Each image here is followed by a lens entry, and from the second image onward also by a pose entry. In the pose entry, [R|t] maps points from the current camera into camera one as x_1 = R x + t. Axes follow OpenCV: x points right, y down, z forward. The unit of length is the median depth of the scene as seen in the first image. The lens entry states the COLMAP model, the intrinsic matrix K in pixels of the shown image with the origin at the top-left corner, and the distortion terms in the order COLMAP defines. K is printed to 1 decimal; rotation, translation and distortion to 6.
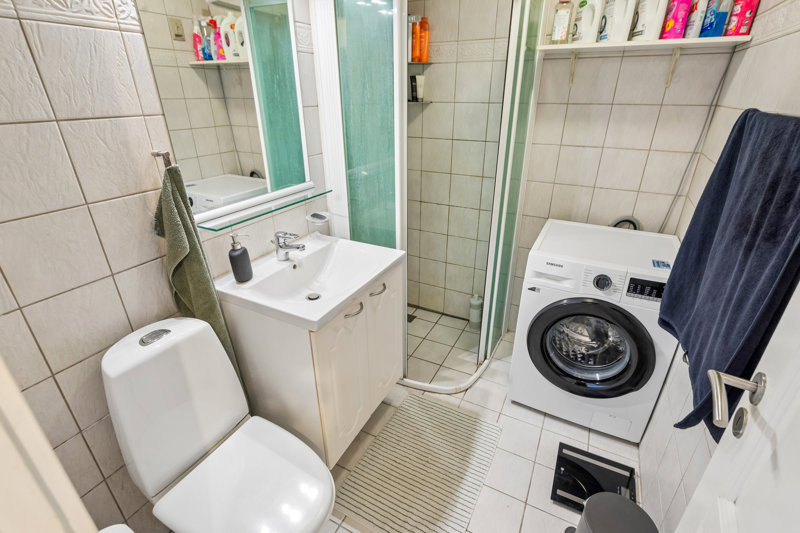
lens RADIAL K [[372.2, 0, 398.7], [0, 372.2, 262.4], [0, 0, 1]] dist [0.020741, -0.001112]
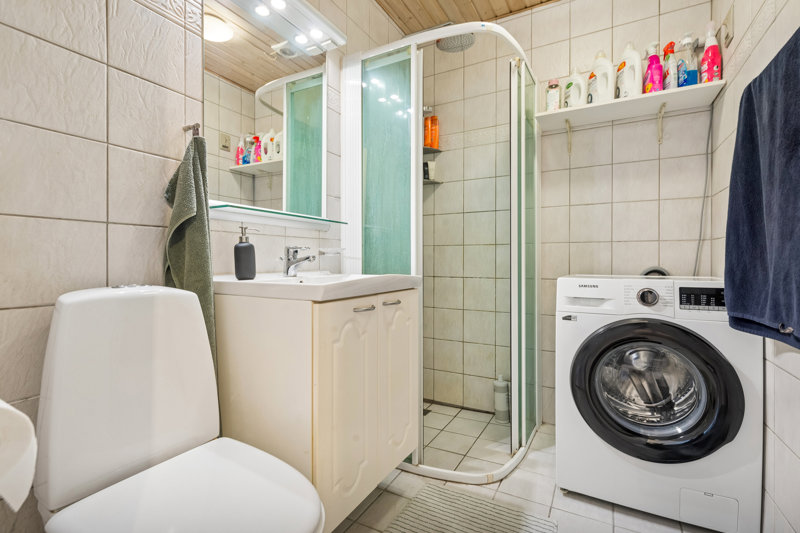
lens RADIAL K [[372.2, 0, 398.7], [0, 372.2, 262.4], [0, 0, 1]] dist [0.020741, -0.001112]
pose [[0.999731, 0.008596, -0.021530, -0.017036], [-0.016700, 0.911172, -0.411688, 0.277811], [0.016079, 0.411937, 0.911070, 0.122335]]
